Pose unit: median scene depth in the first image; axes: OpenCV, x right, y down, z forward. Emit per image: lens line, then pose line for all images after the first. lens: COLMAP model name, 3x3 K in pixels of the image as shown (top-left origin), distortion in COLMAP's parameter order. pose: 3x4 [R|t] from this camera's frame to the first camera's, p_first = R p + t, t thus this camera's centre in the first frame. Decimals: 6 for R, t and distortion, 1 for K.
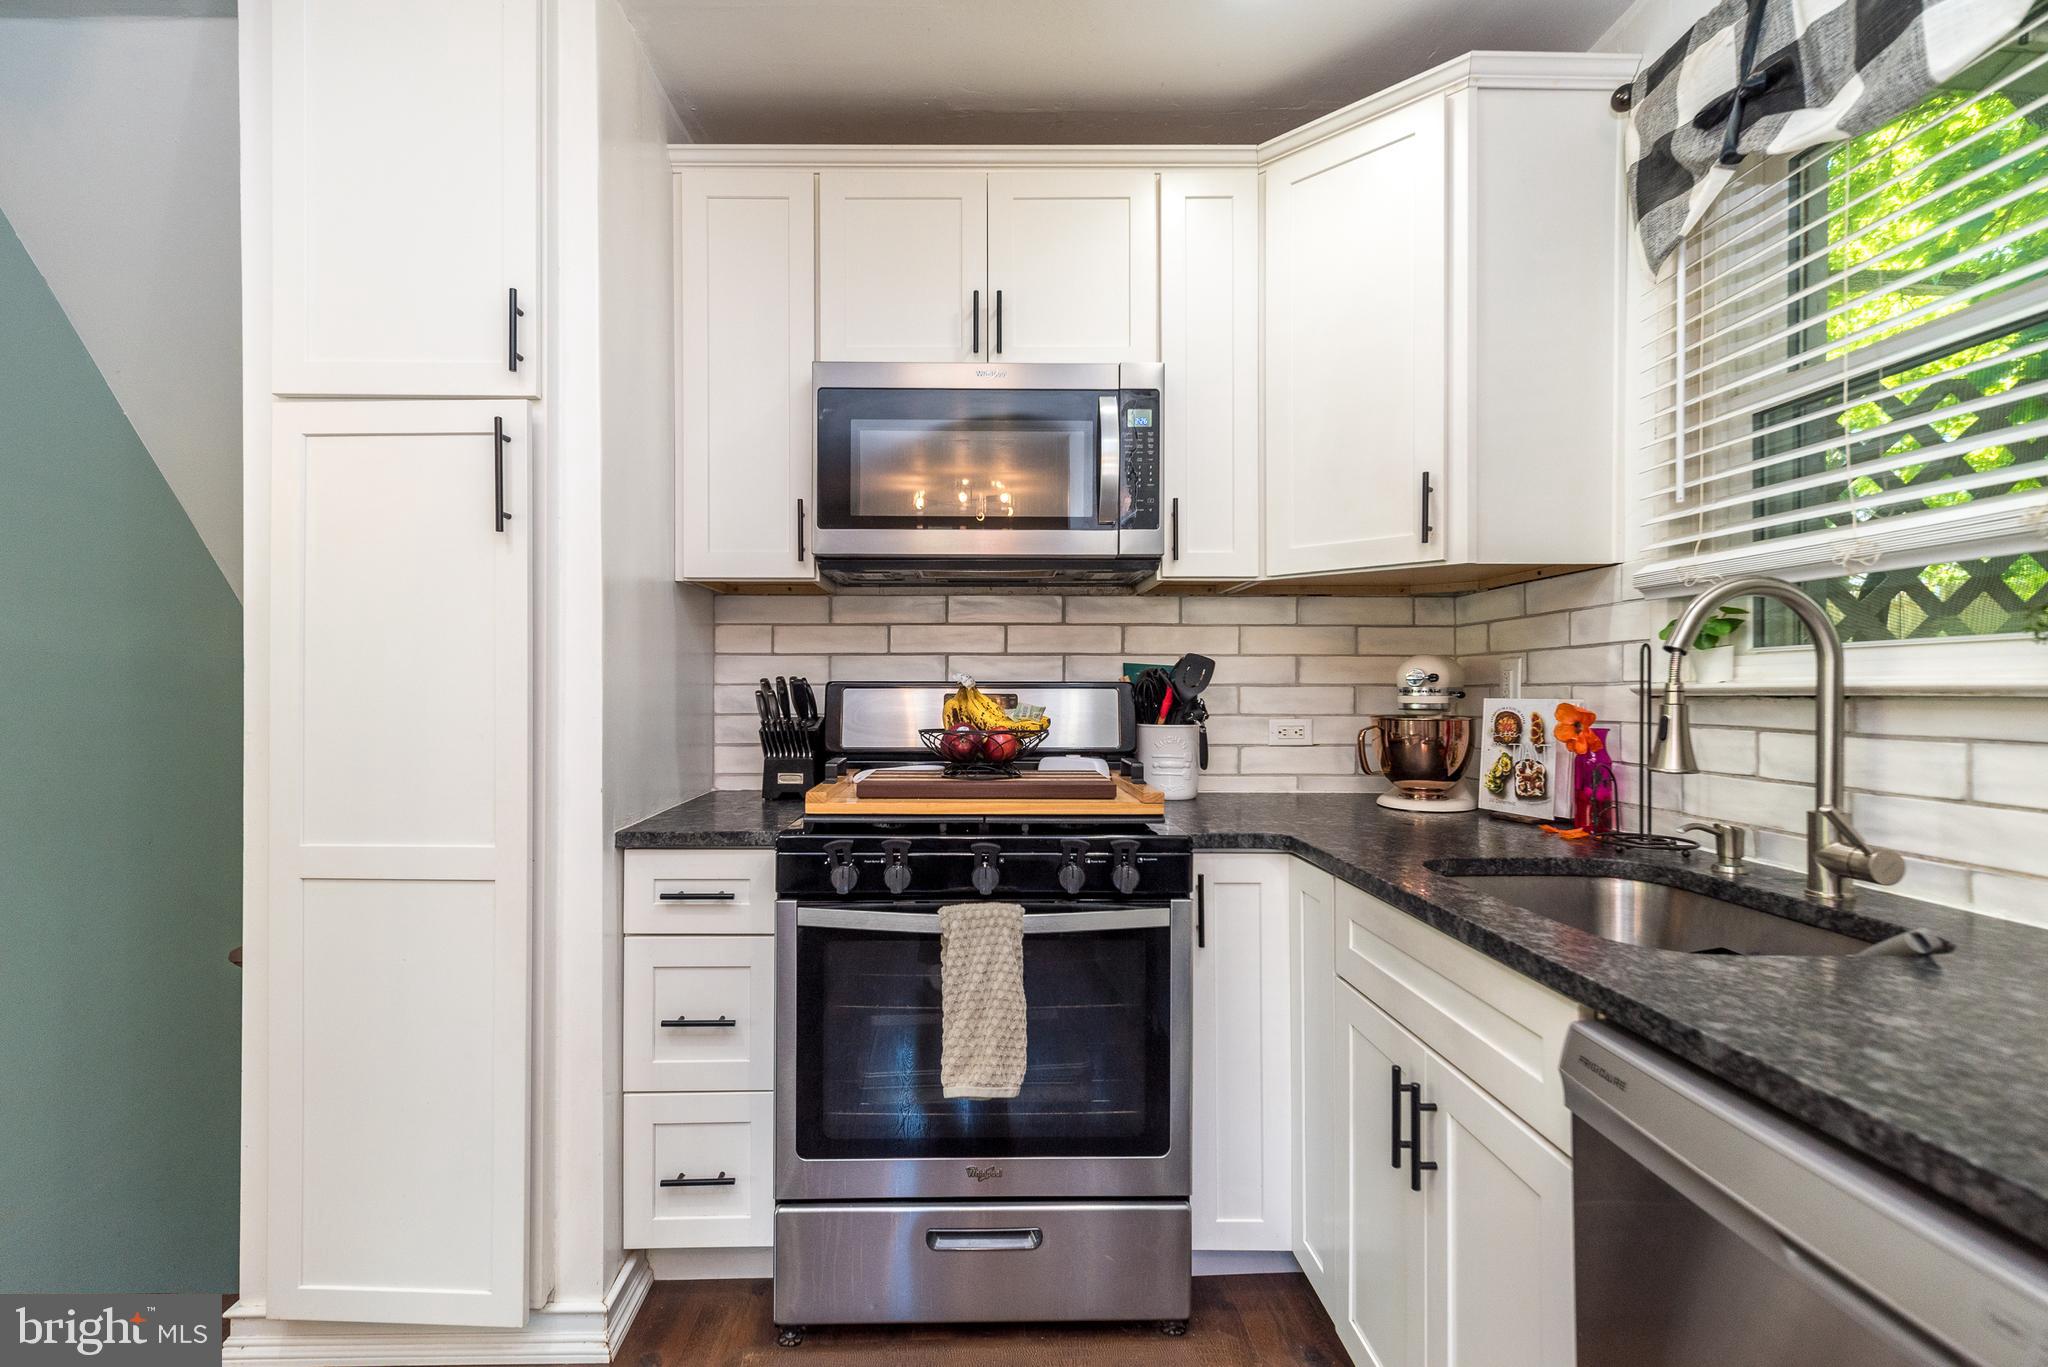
lens RADIAL K [[897.8, 0, 983.3], [0, 897.8, 687.9], [0, 0, 1]] dist [0.006735, -0.000170]
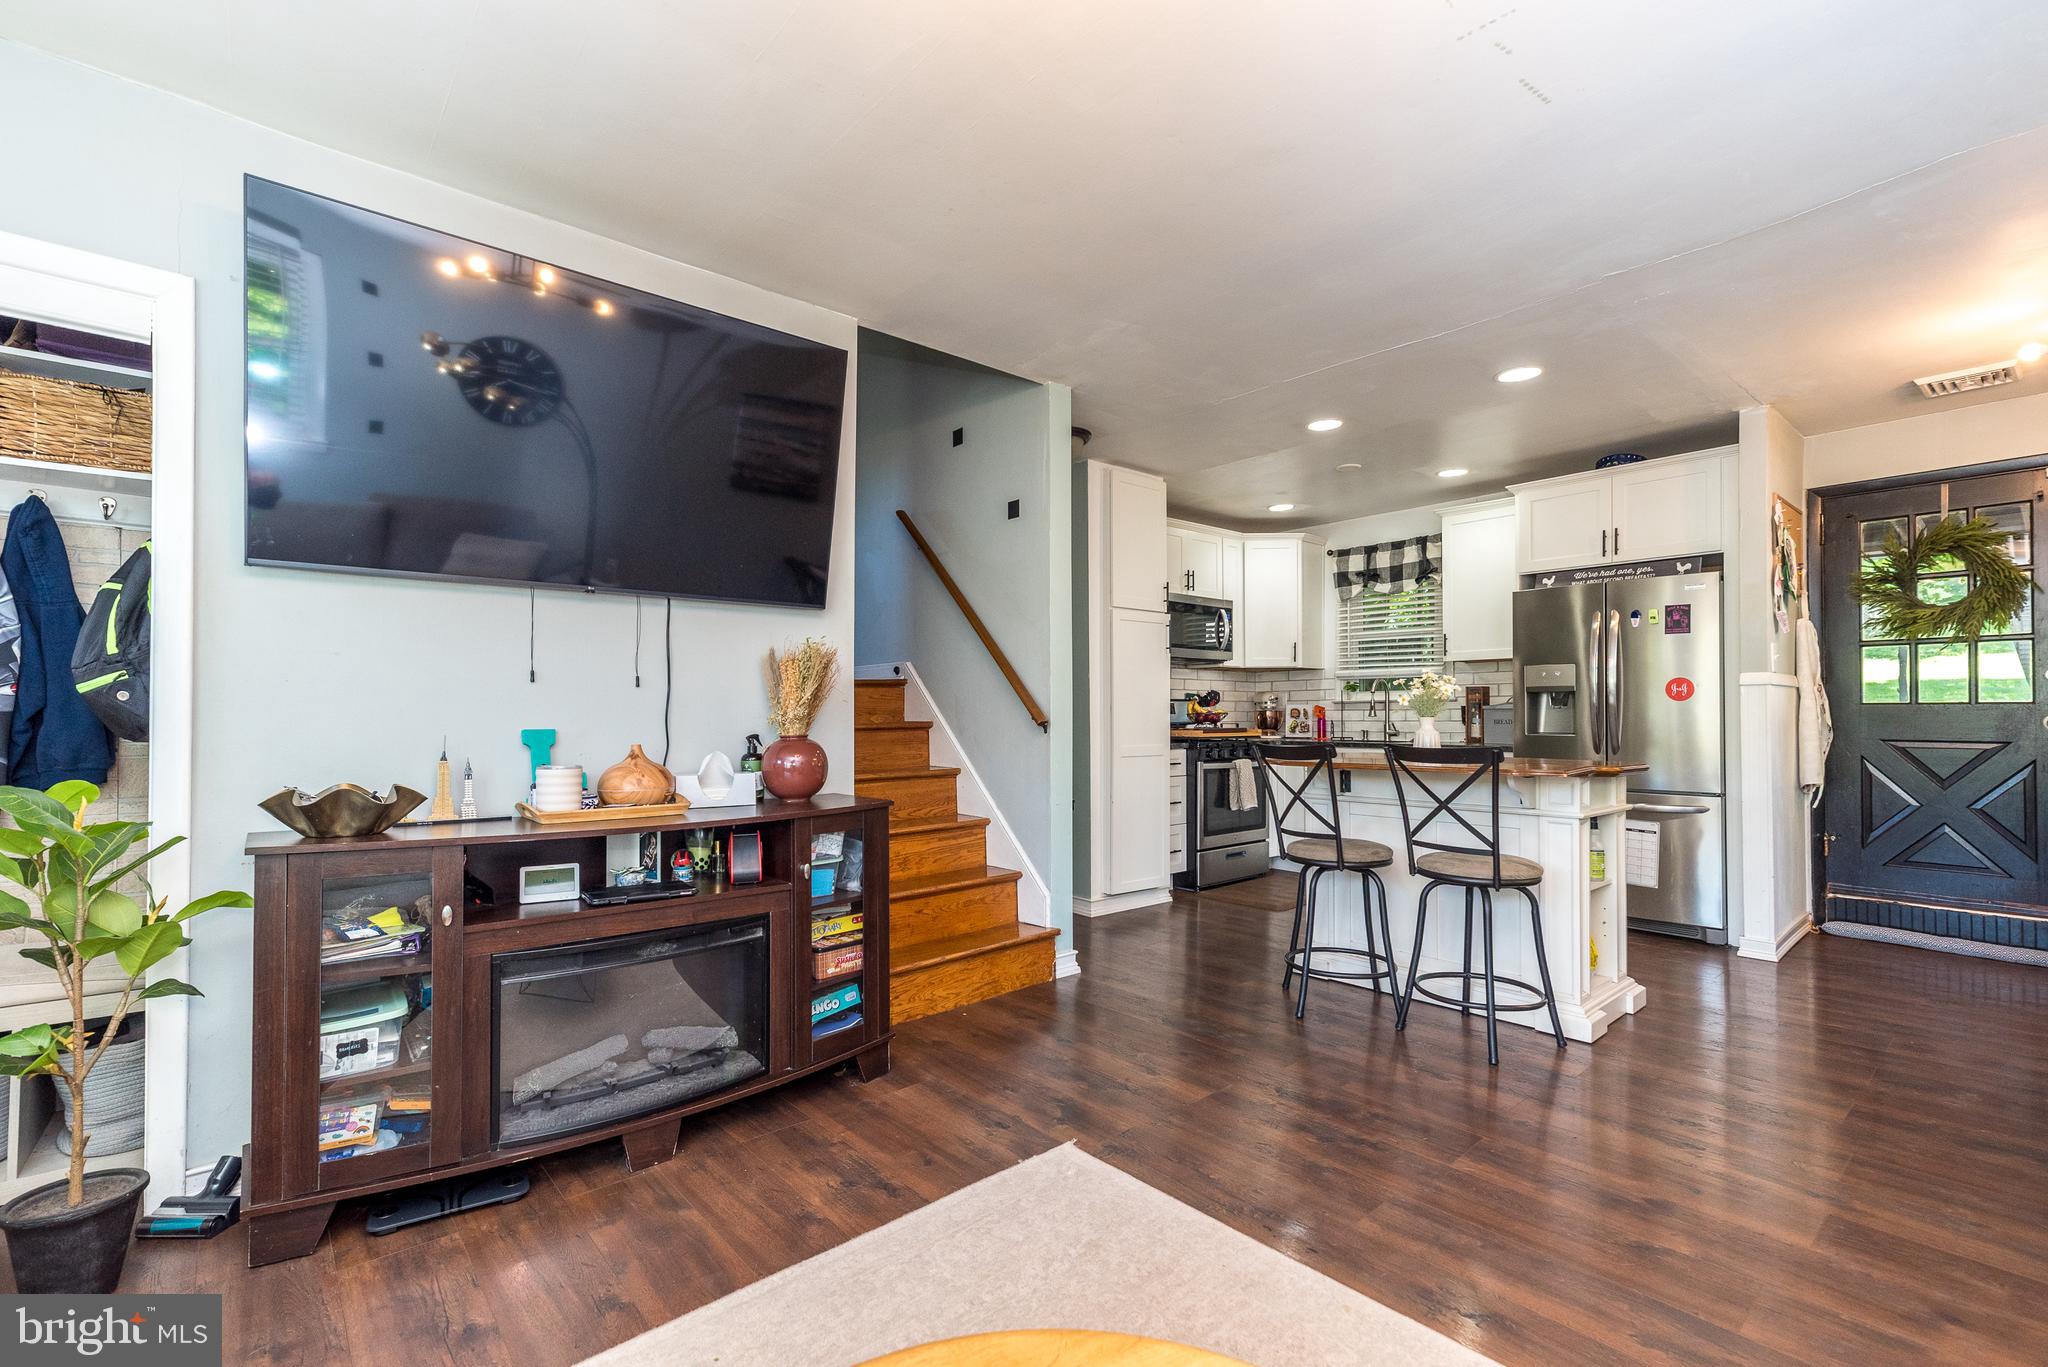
lens RADIAL K [[897.8, 0, 1017.0], [0, 897.8, 710.5], [0, 0, 1]] dist [0.006735, -0.000170]
pose [[0.763402, 0.000640, 0.645923, -2.733908], [0.002836, 0.999987, -0.004343, 0.050027], [-0.645917, 0.005147, 0.763390, -1.061784]]
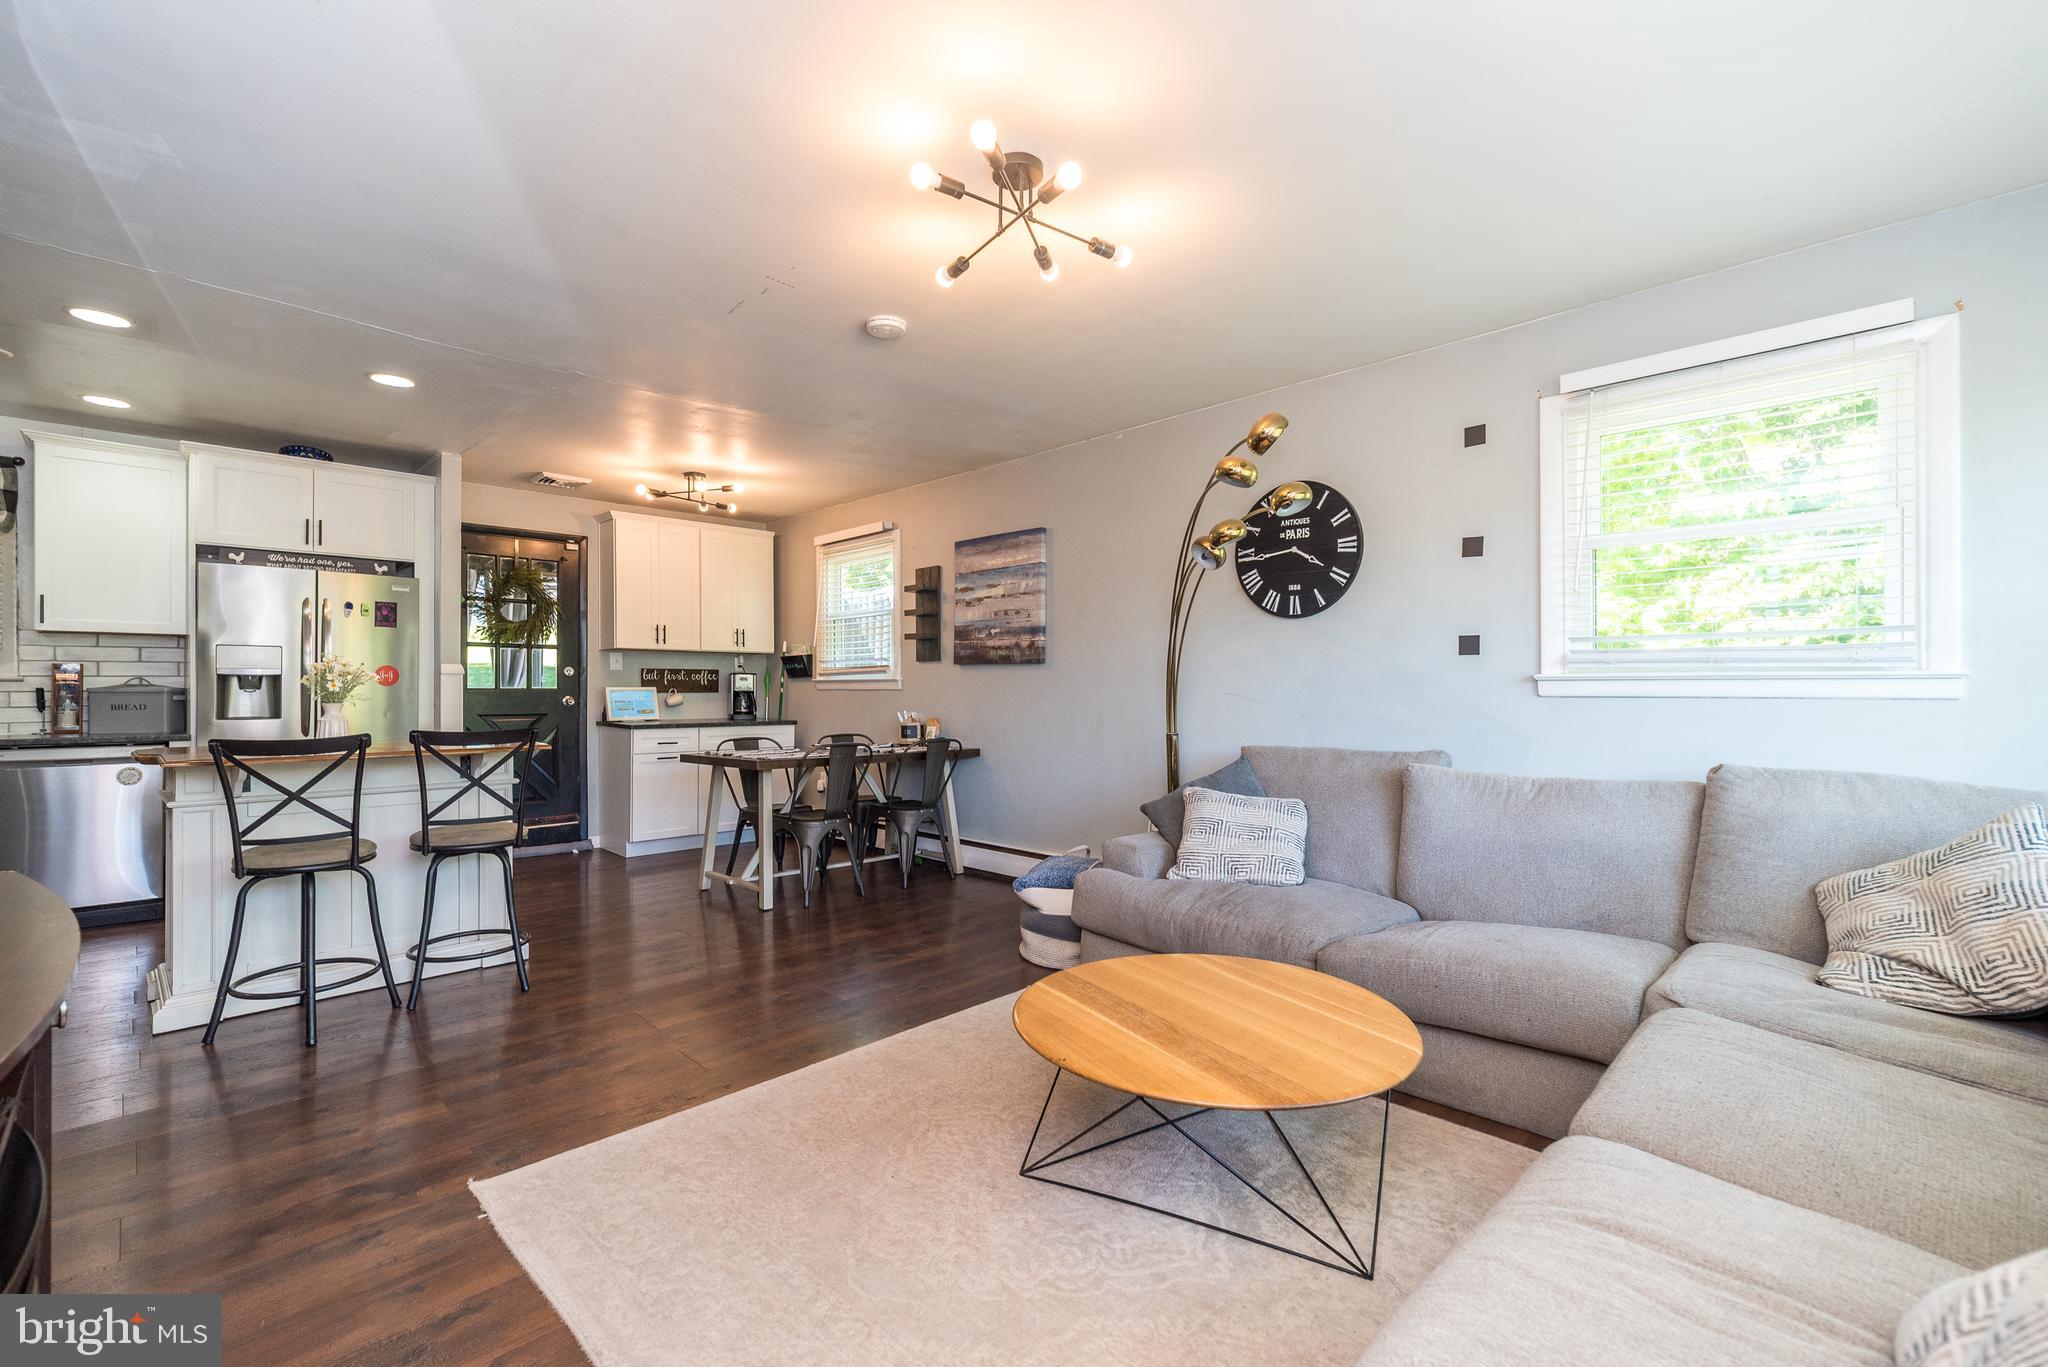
lens RADIAL K [[897.8, 0, 1021.4], [0, 897.8, 668.9], [0, 0, 1]] dist [0.006735, -0.000170]
pose [[-0.695698, 0.016043, 0.718155, -3.177661], [0.001075, 0.999773, -0.021292, 0.028270], [-0.718333, -0.014041, -0.695557, 0.195184]]
